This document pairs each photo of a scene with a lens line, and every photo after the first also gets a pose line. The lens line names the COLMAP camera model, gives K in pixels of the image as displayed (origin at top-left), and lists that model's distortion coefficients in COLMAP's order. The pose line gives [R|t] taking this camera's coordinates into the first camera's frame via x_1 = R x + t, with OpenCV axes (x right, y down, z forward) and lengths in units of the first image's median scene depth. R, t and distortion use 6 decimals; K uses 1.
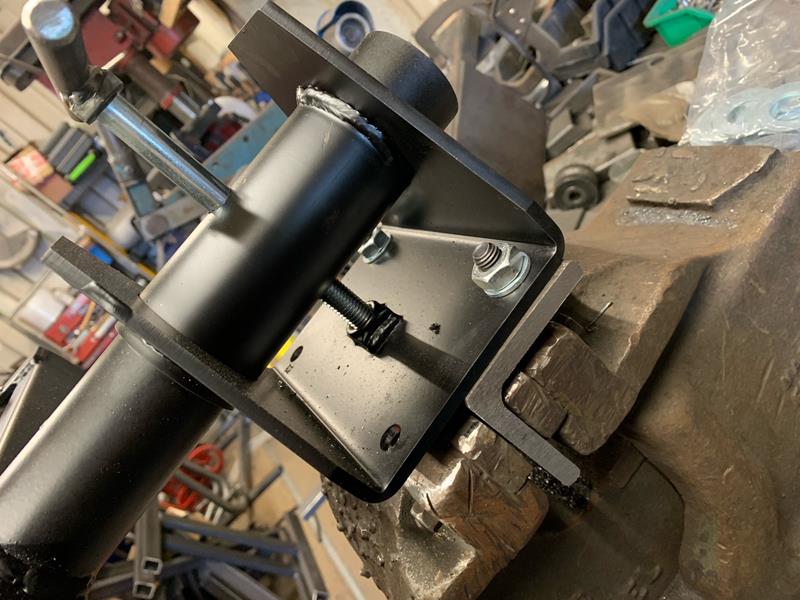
lens RADIAL K [[615.4, 0, 401.4], [0, 615.4, 297.2], [0, 0, 1]] dist [-0.008293, 0.004035]
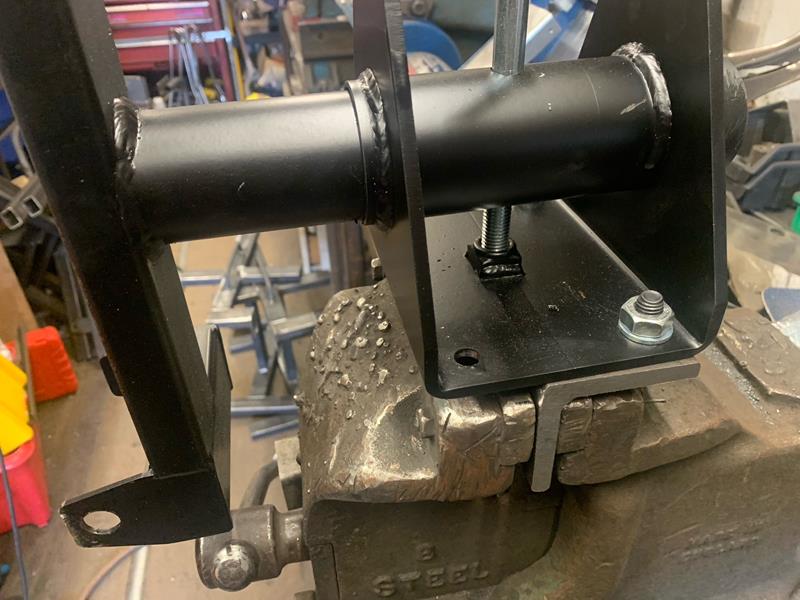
lens RADIAL K [[615.4, 0, 397.1], [0, 615.4, 295.0], [0, 0, 1]] dist [-0.008293, 0.004035]
pose [[0.696878, 0.703988, 0.136975, -0.220104], [-0.716892, 0.689269, 0.104755, 0.085000], [-0.020667, -0.171198, 0.985020, -0.032147]]
